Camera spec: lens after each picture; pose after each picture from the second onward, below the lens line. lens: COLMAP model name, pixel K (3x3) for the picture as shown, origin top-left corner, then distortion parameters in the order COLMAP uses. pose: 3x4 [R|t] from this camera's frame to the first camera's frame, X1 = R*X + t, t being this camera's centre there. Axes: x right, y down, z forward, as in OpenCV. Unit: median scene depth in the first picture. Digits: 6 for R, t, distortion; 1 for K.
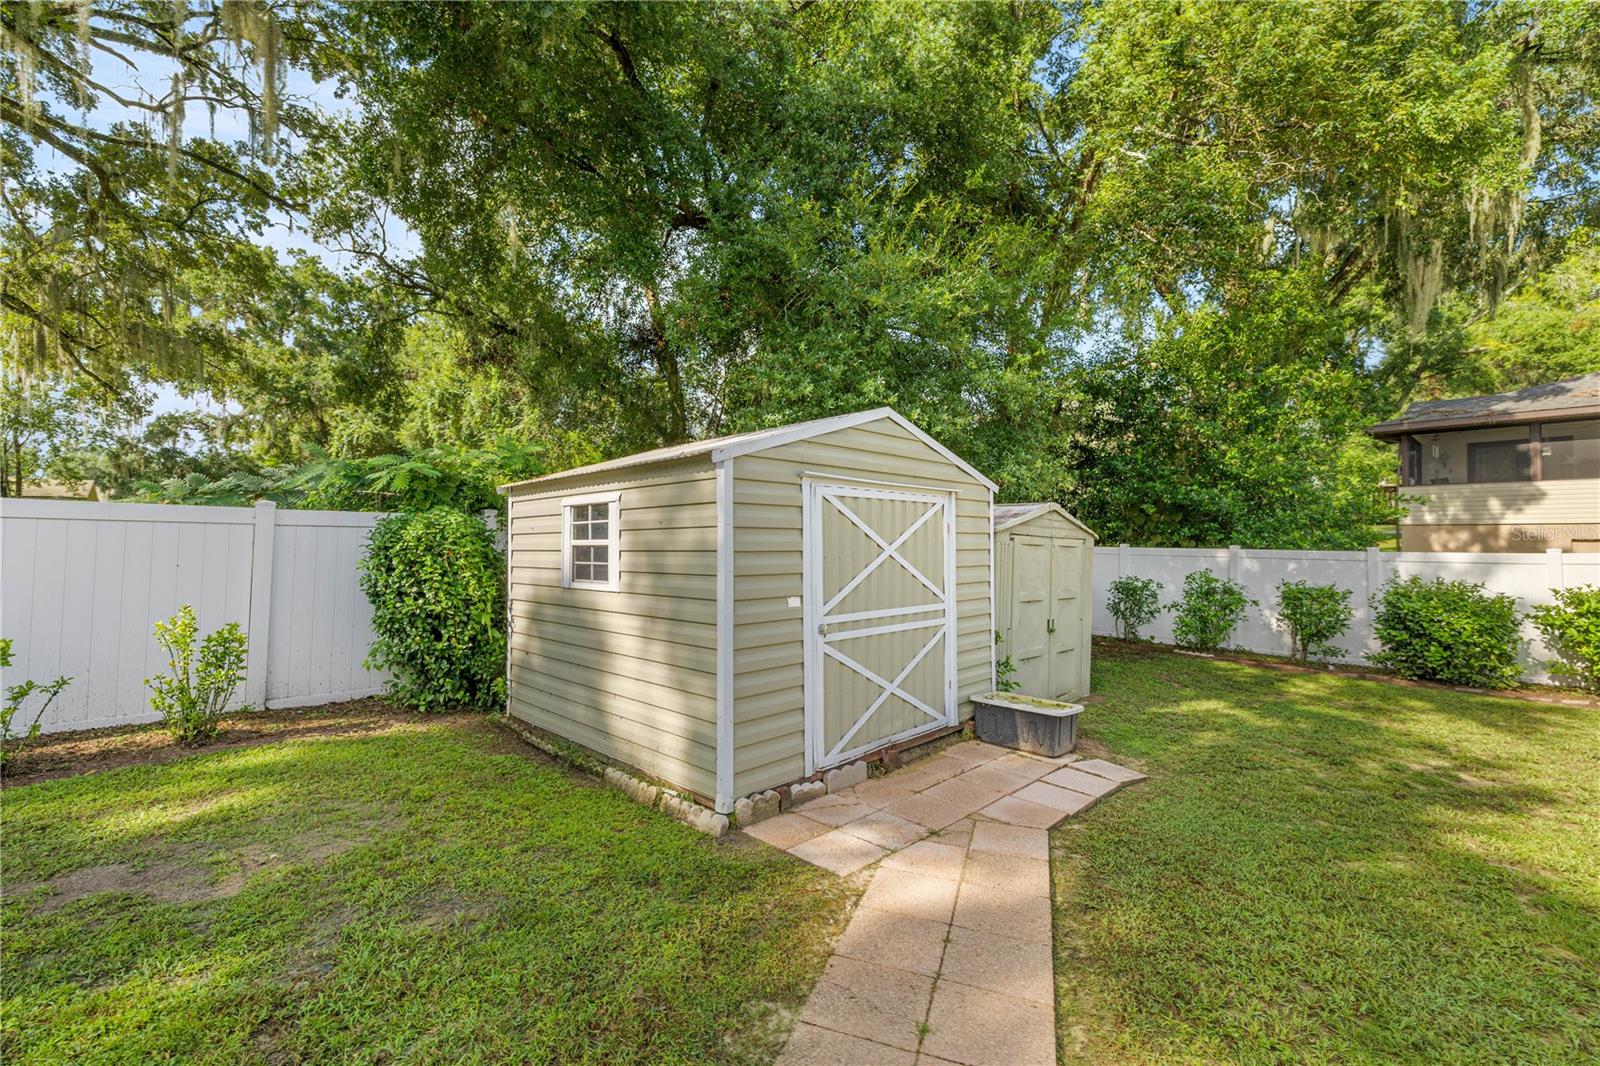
lens RADIAL K [[667.6, 0, 800.0], [0, 667.6, 533.0], [0, 0, 1]] dist [-0.002133, 0.000003]
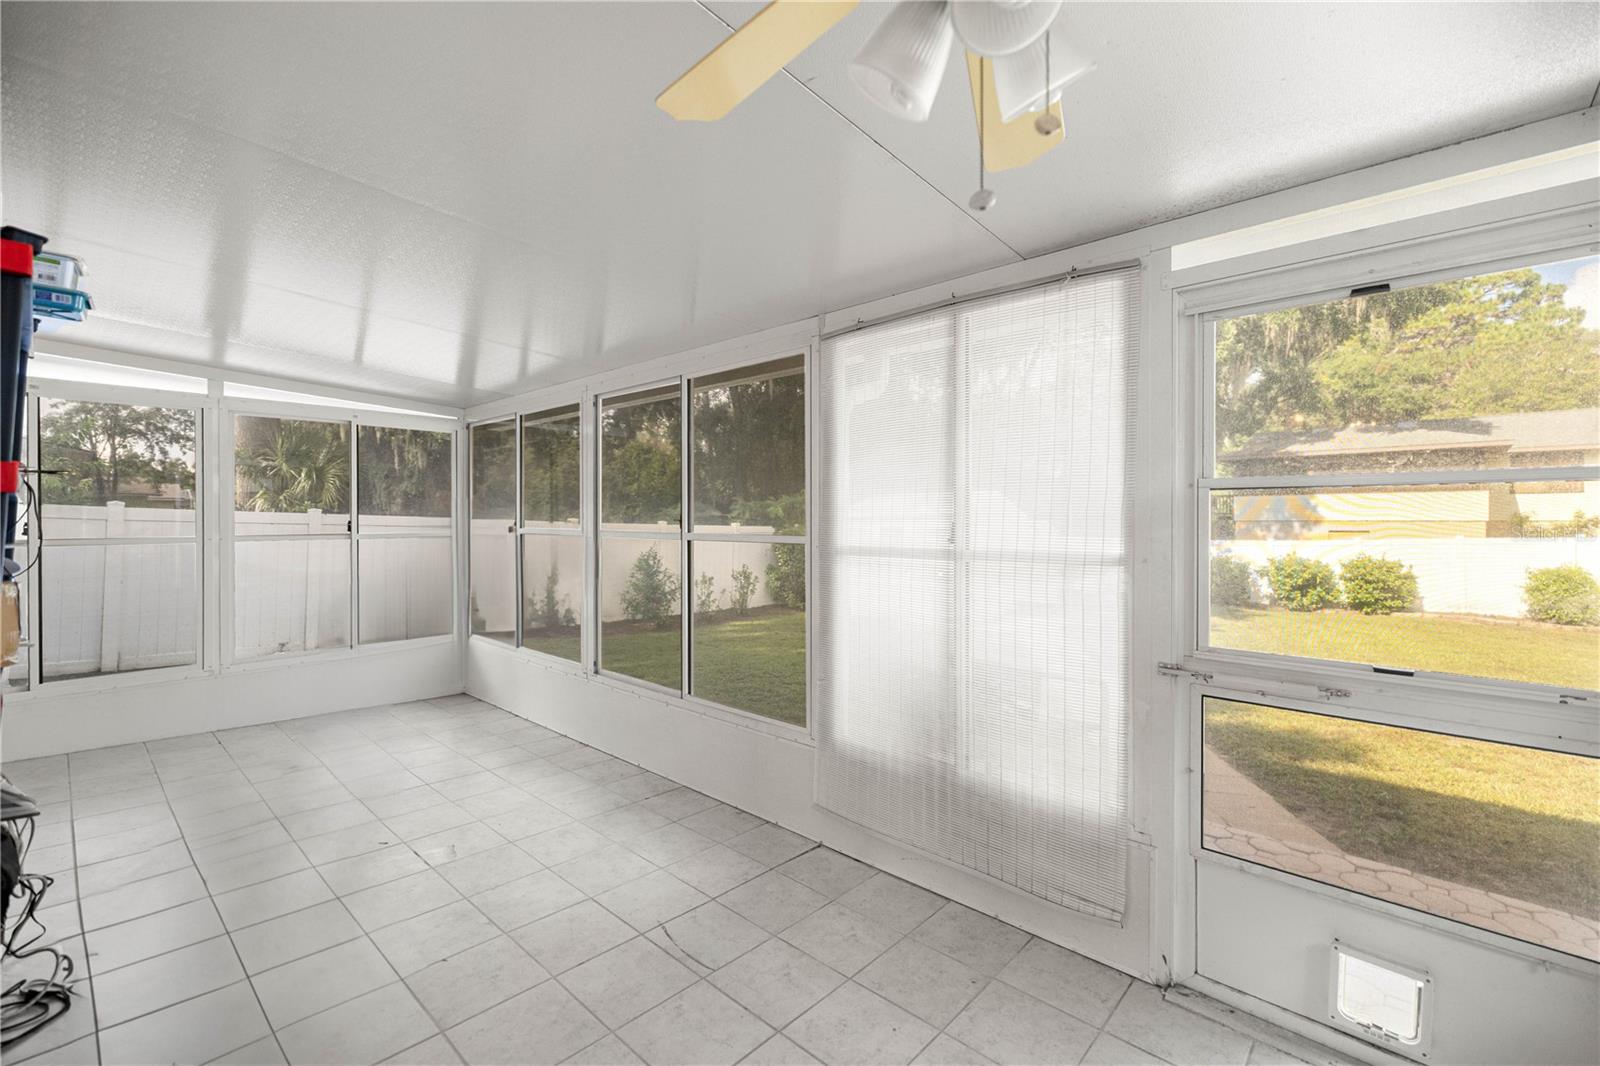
lens RADIAL K [[667.6, 0, 800.0], [0, 667.6, 533.0], [0, 0, 1]] dist [-0.002133, 0.000003]
pose [[0.994940, -0.003229, 0.100418, -0.122377], [0.001281, 0.999810, 0.019453, -0.008840], [-0.100462, -0.019226, 0.994755, -0.208926]]
